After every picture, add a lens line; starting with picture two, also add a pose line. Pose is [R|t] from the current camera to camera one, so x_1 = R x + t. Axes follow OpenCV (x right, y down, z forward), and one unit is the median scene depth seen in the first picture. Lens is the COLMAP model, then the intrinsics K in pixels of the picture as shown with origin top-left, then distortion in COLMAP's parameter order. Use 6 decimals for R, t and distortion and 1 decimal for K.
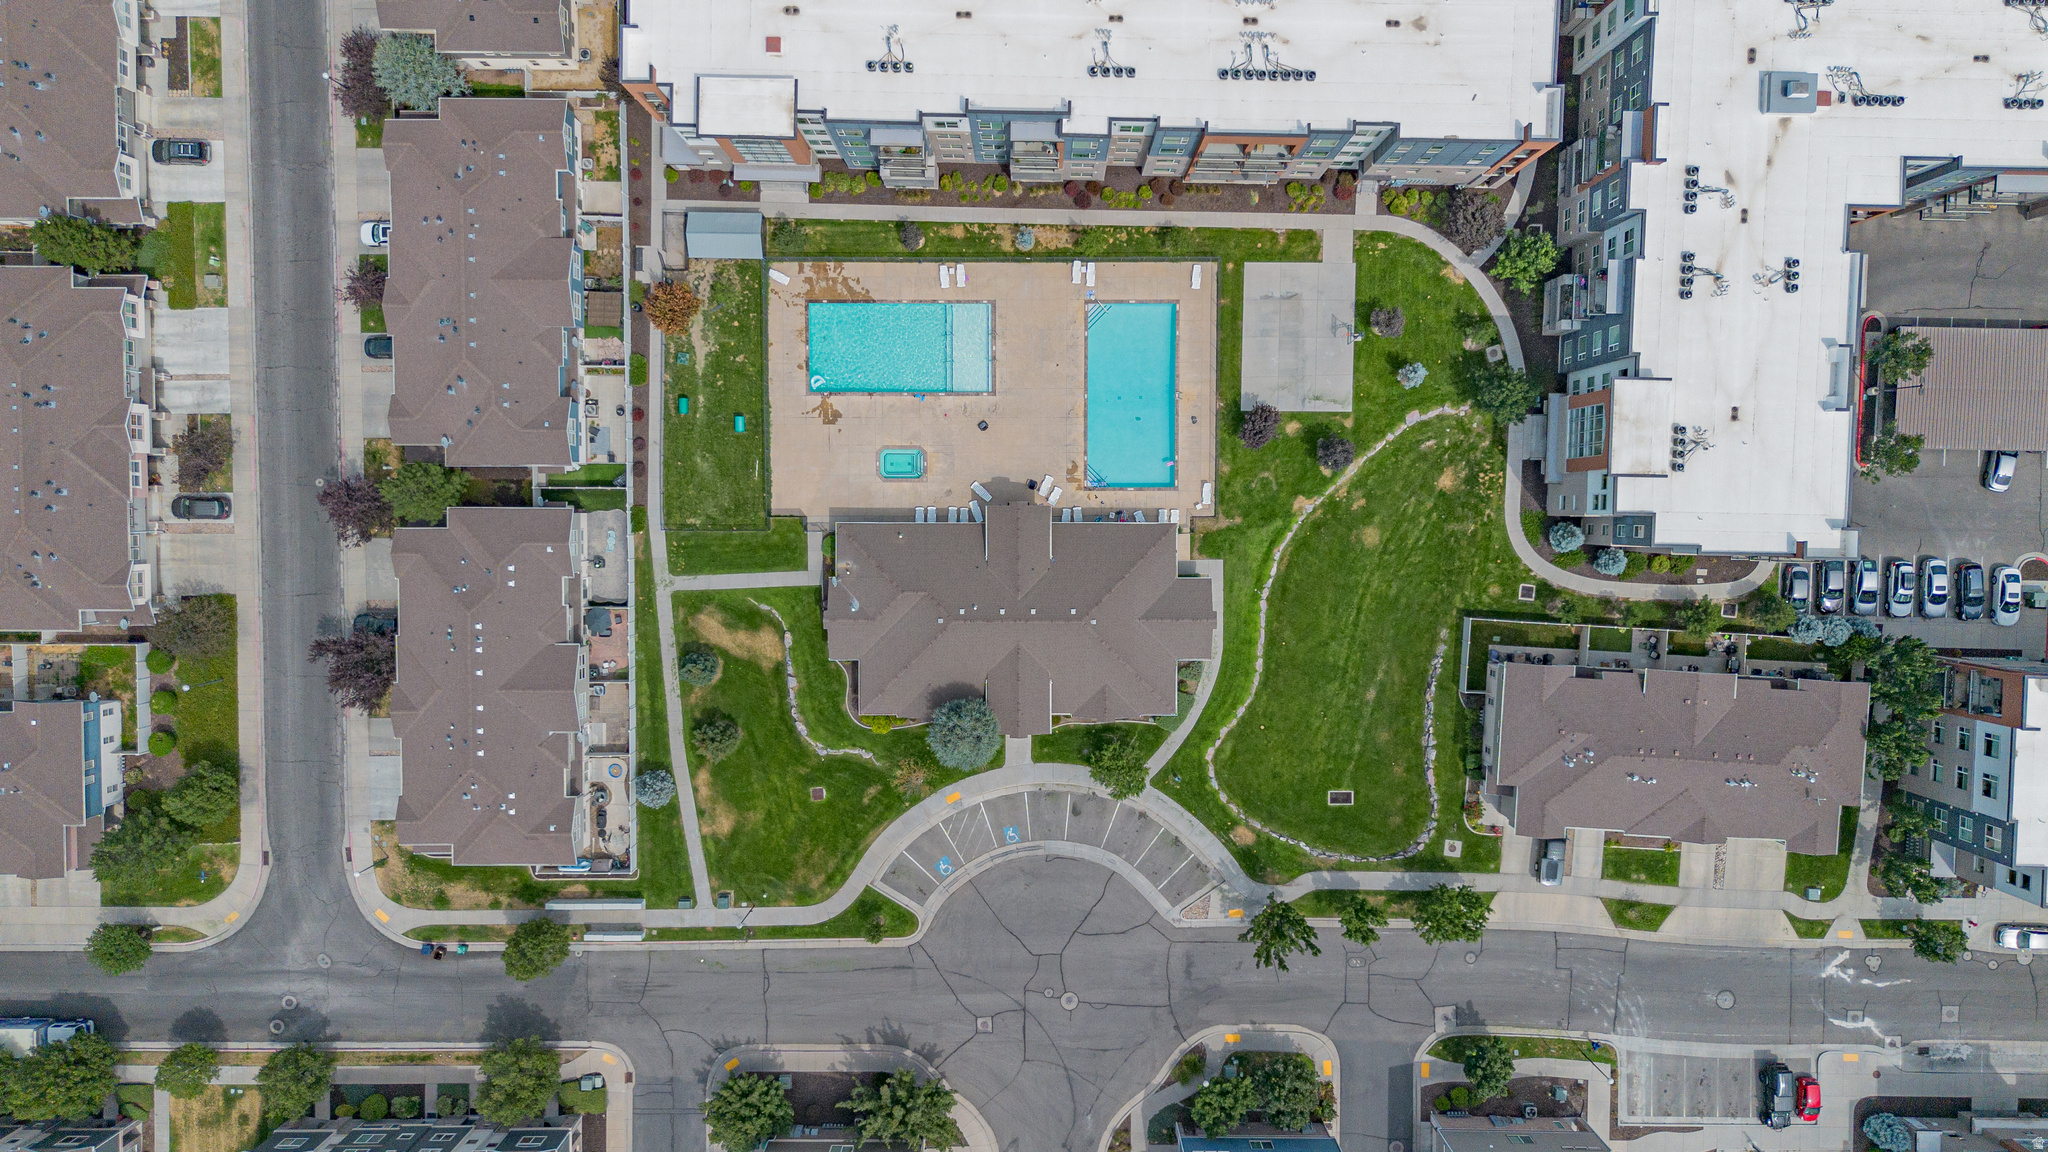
lens RADIAL K [[1456.4, 0, 1028.2], [0, 1456.4, 570.7], [0, 0, 1]] dist [0.076555, -0.081787]
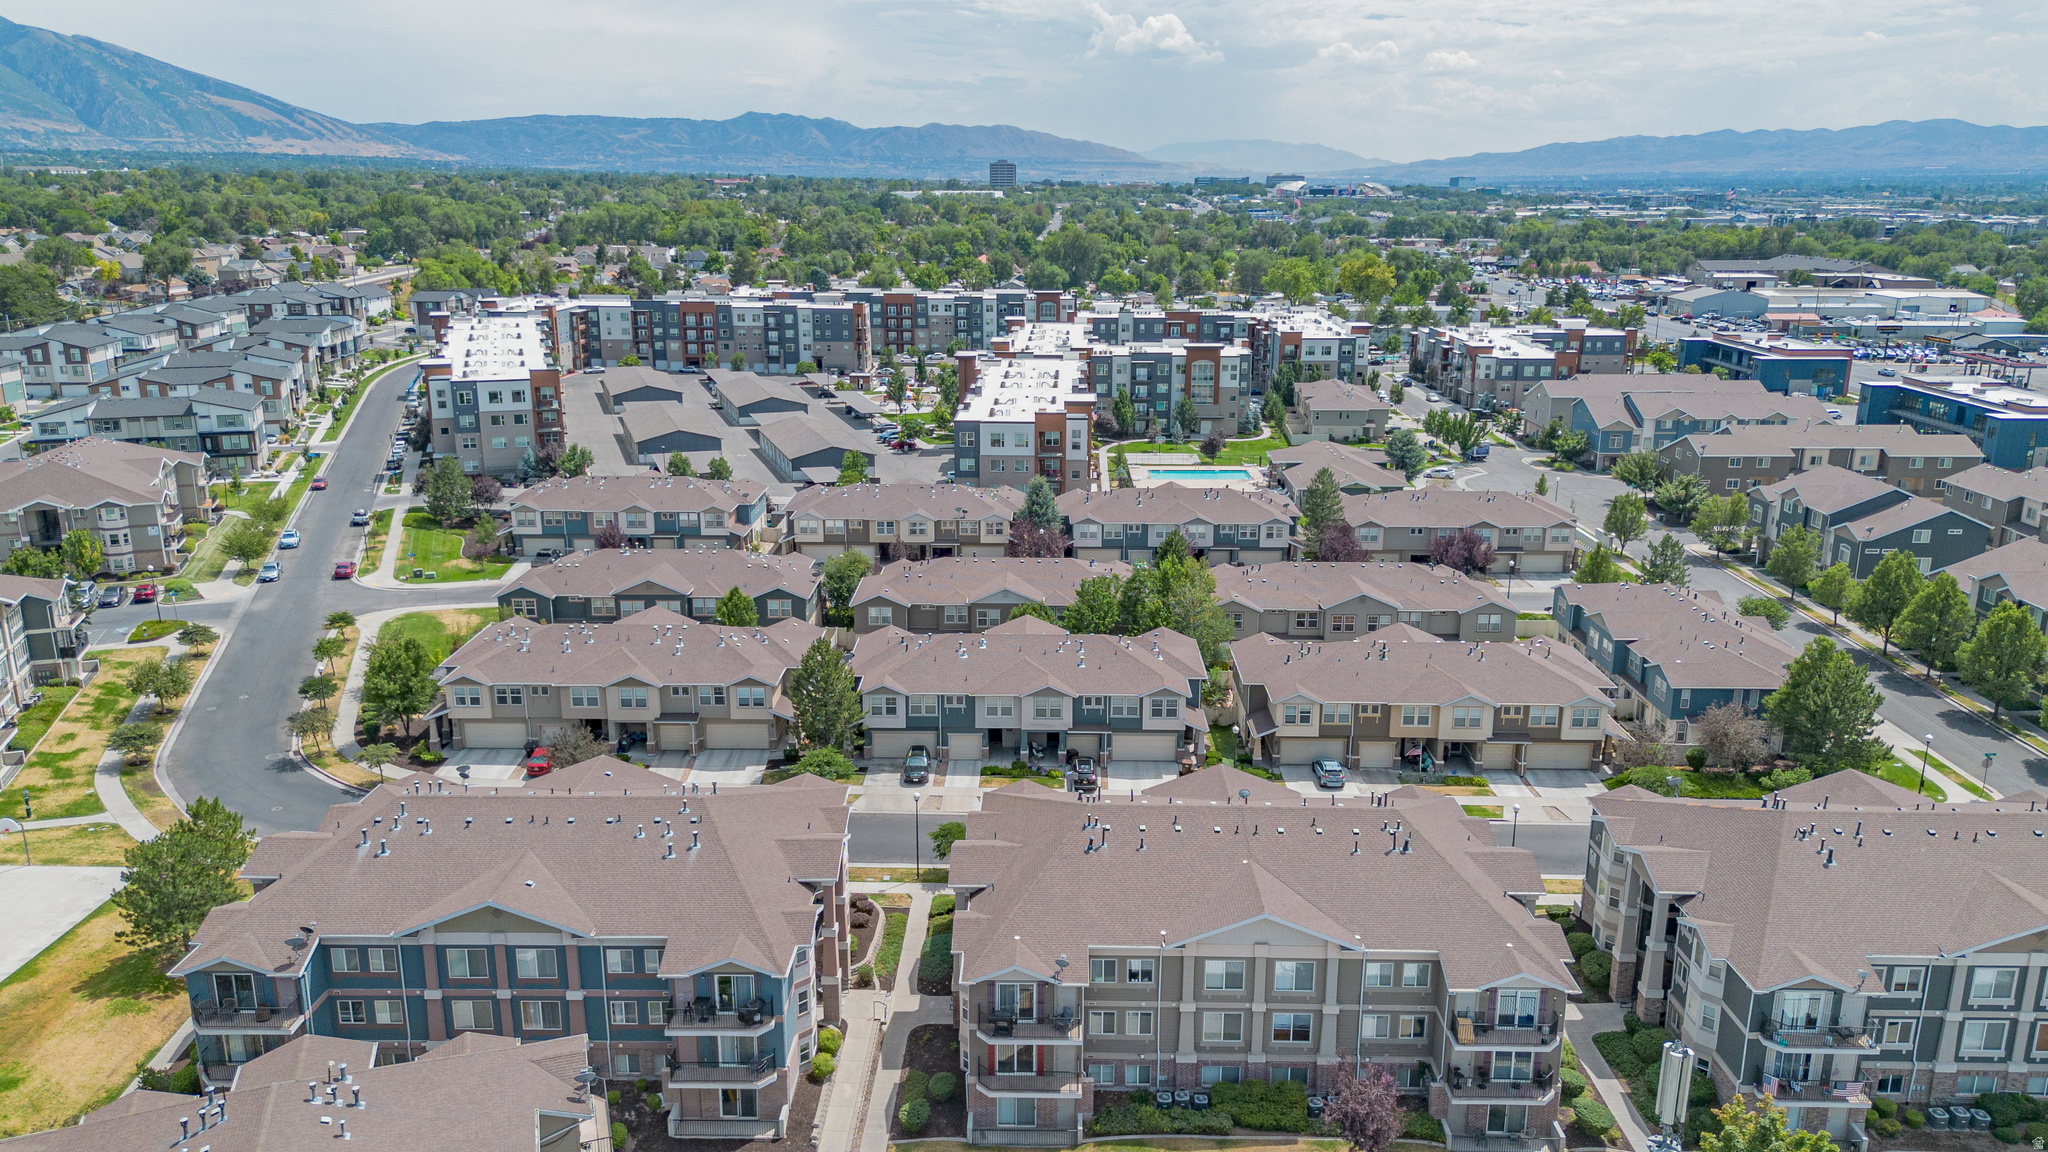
lens RADIAL K [[1456.4, 0, 1028.2], [0, 1456.4, 570.7], [0, 0, 1]] dist [0.076555, -0.081787]
pose [[0.010244, -0.249404, 0.968345, -1.724668], [0.999172, -0.035576, -0.019732, -0.301228], [0.039371, 0.967746, 0.248833, 0.646637]]
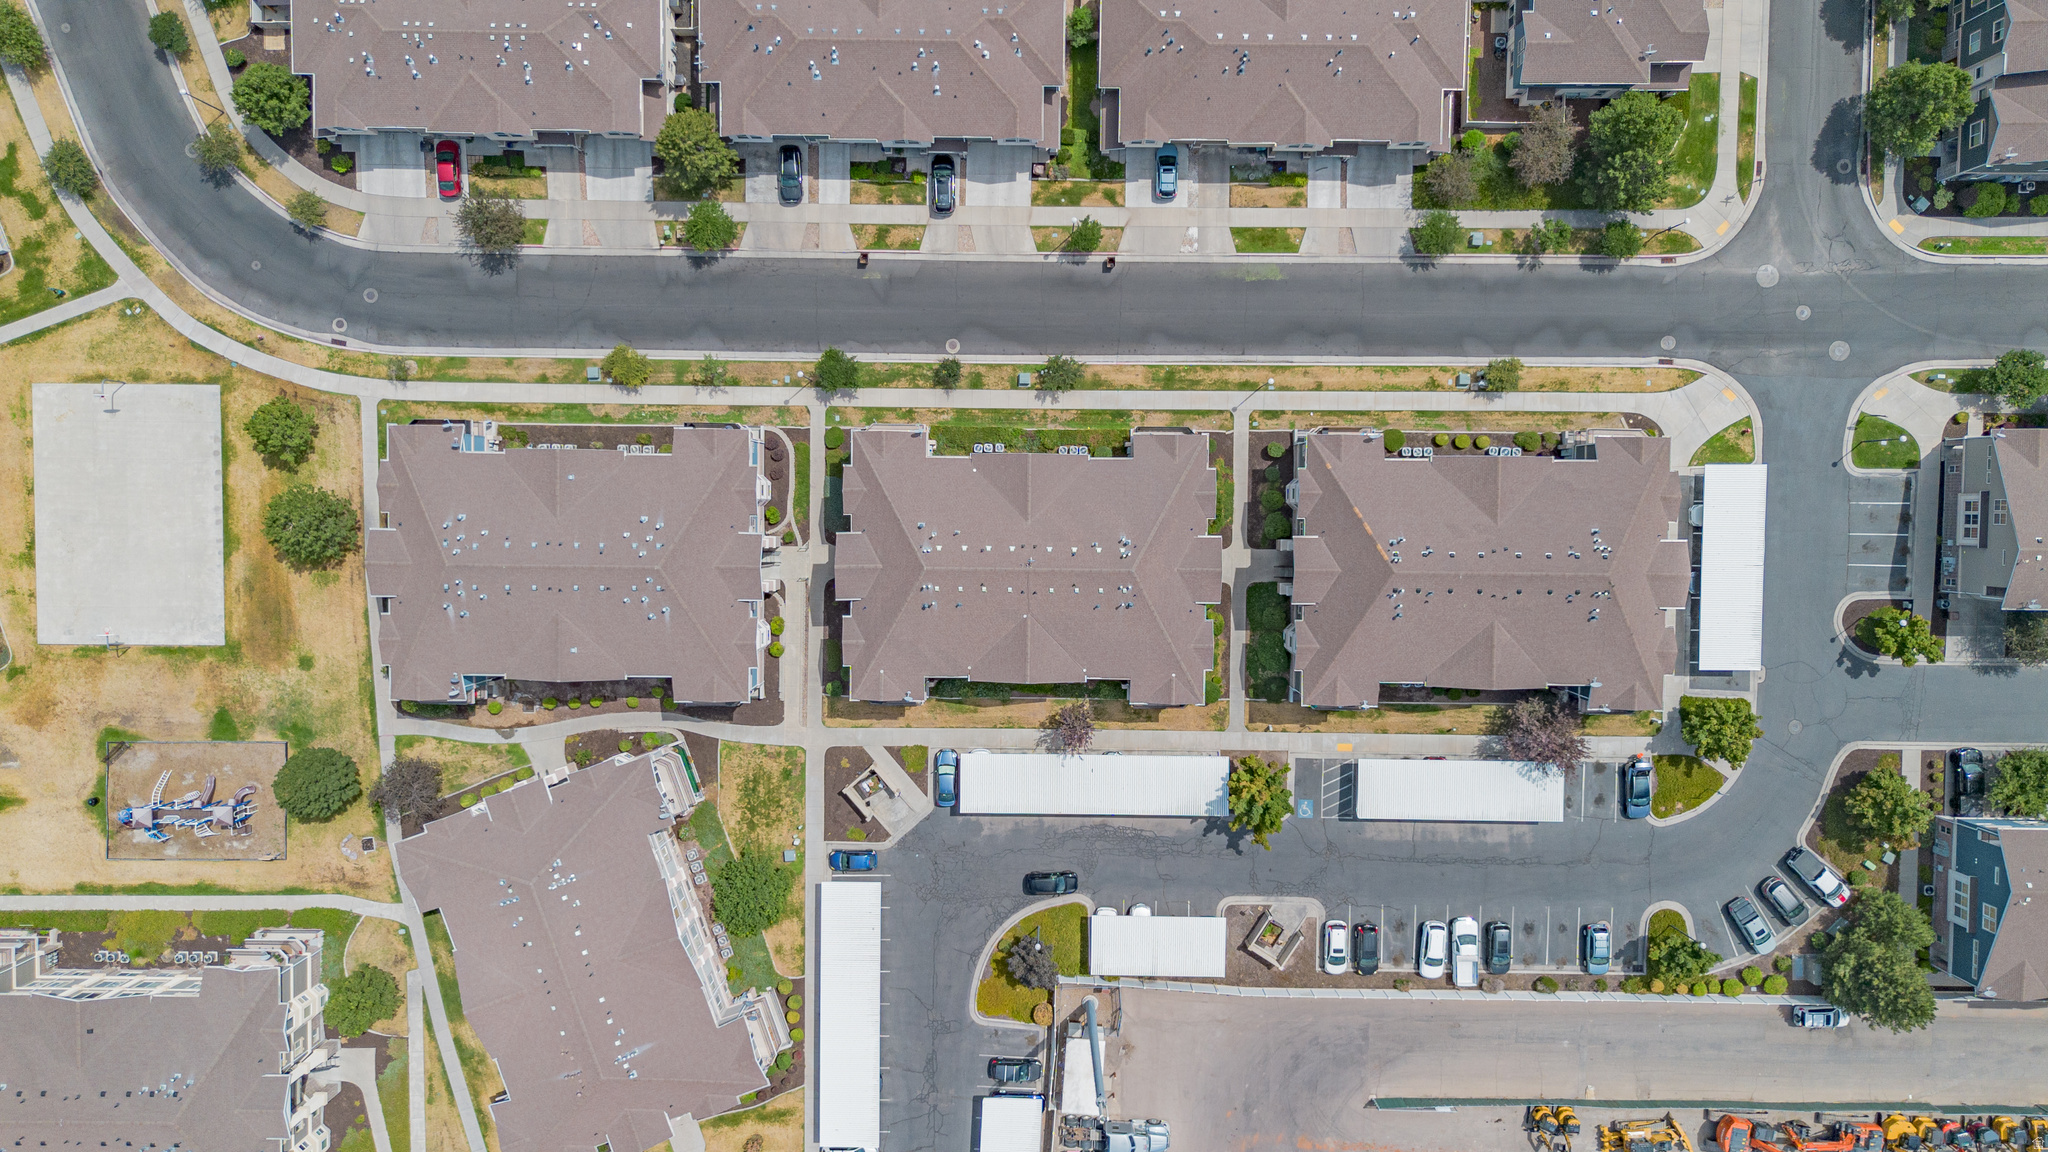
lens RADIAL K [[1456.4, 0, 1028.2], [0, 1456.4, 570.7], [0, 0, 1]] dist [0.076555, -0.081787]
pose [[0.005934, -0.999191, -0.039788, -1.118052], [0.998966, 0.007717, -0.044811, -0.187027], [0.045082, -0.039481, 0.998203, 0.001144]]
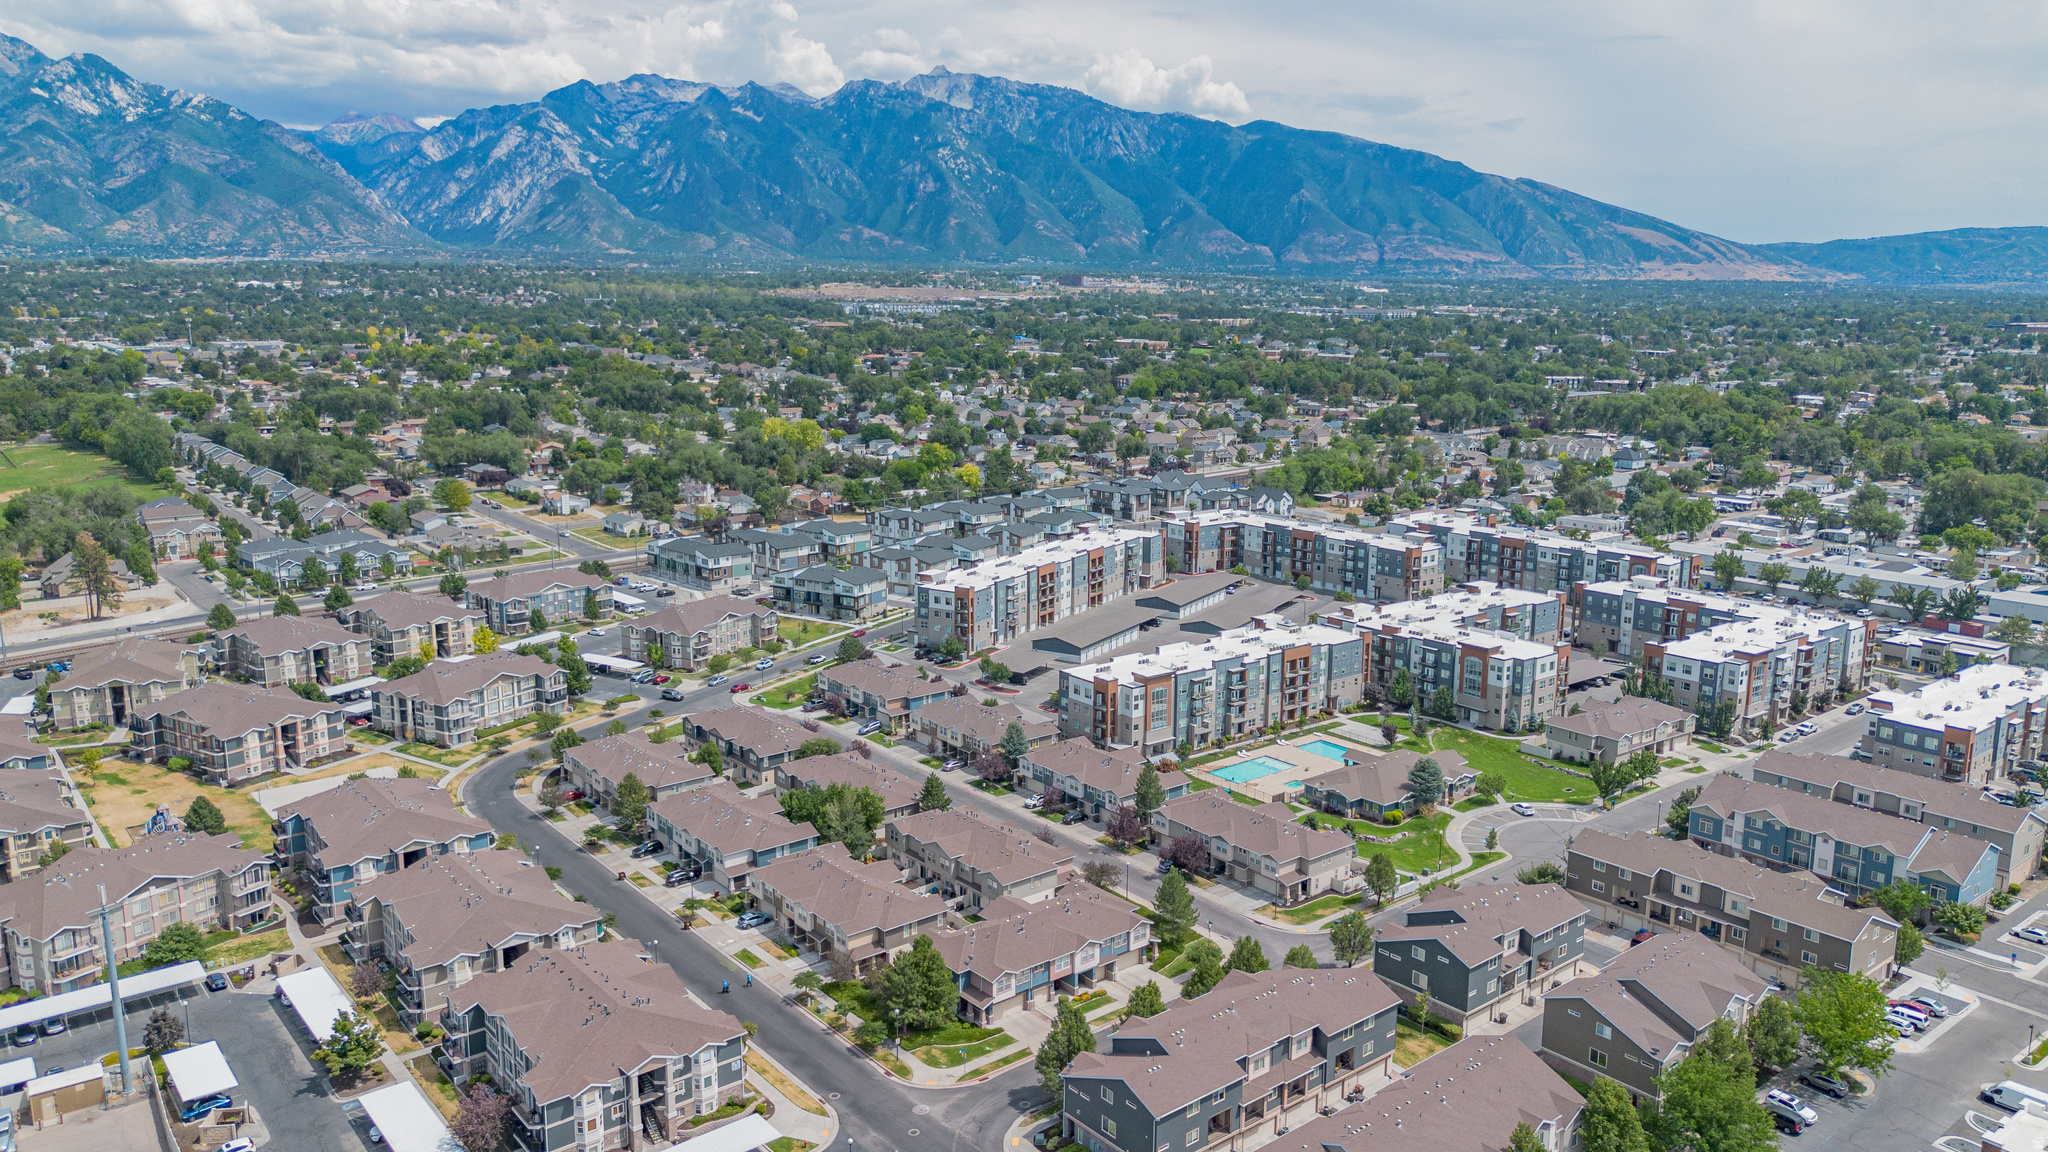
lens RADIAL K [[1456.4, 0, 1028.2], [0, 1456.4, 570.7], [0, 0, 1]] dist [0.076555, -0.081787]
pose [[0.771365, -0.107724, 0.627210, -1.606464], [0.636232, 0.108344, -0.763852, 1.203311], [0.014330, 0.988260, 0.152110, 0.391226]]
